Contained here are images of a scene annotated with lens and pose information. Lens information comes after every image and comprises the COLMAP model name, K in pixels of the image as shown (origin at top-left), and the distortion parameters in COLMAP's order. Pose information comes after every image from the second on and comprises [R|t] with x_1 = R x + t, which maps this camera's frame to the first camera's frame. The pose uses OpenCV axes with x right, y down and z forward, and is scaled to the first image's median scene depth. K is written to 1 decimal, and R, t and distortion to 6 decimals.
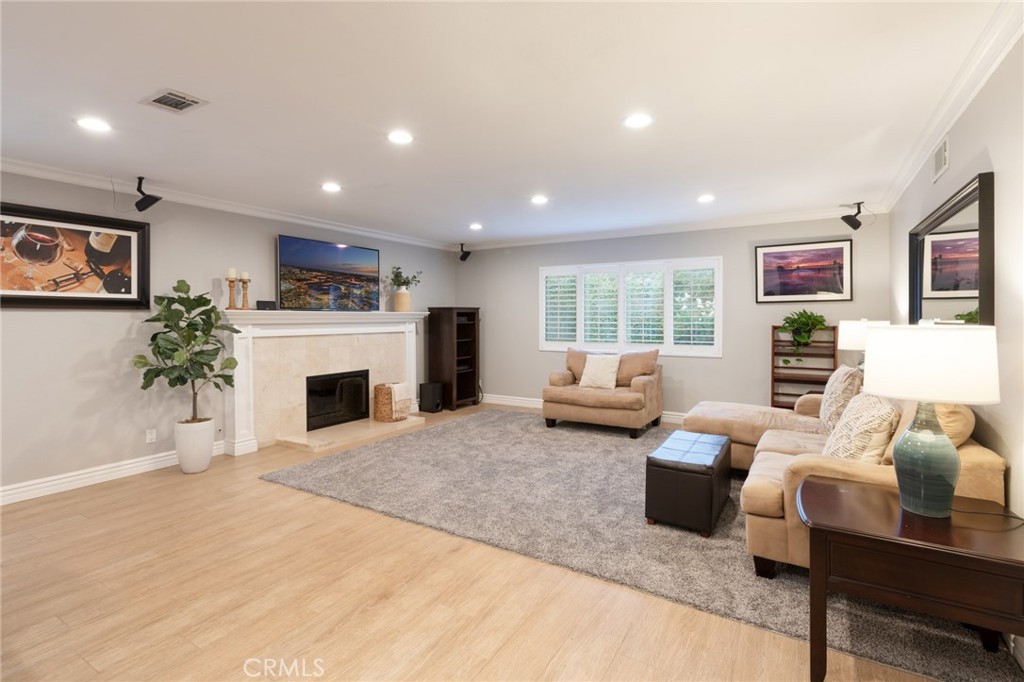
lens RADIAL K [[474.4, 0, 513.5], [0, 474.4, 332.0], [0, 0, 1]] dist [0.000830, -0.000080]
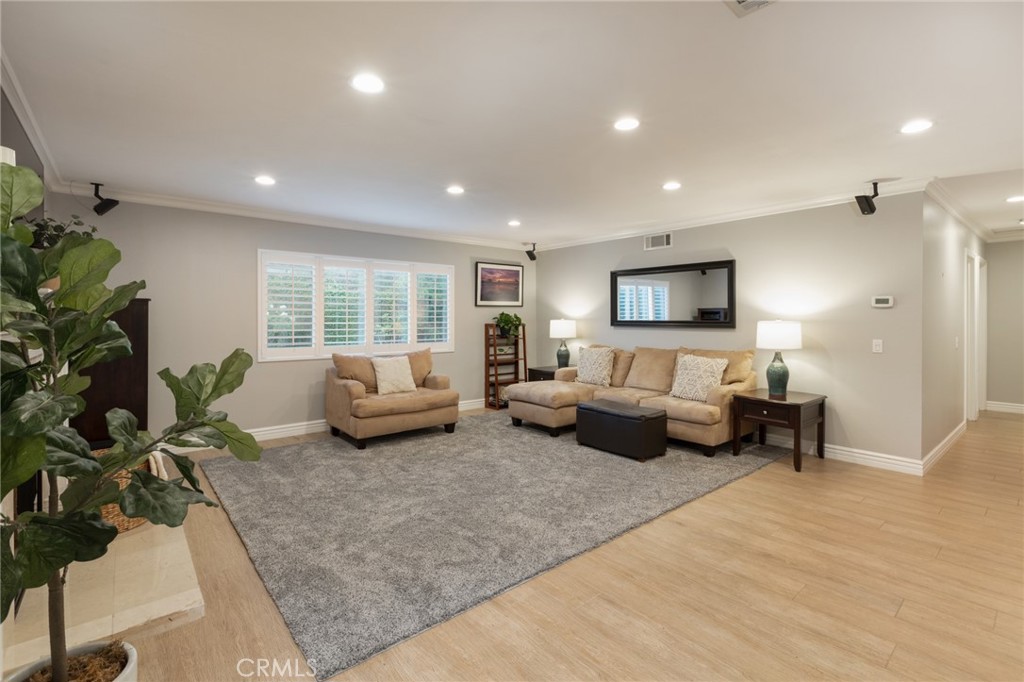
lens RADIAL K [[474.6, 0, 514.3], [0, 474.6, 317.9], [0, 0, 1]] dist [-0.000782, -0.000269]
pose [[0.319357, 0.002662, 0.947631, -0.676816], [0.028499, 0.999517, -0.012412, -0.011325], [-0.947206, 0.030971, 0.319126, 0.516574]]
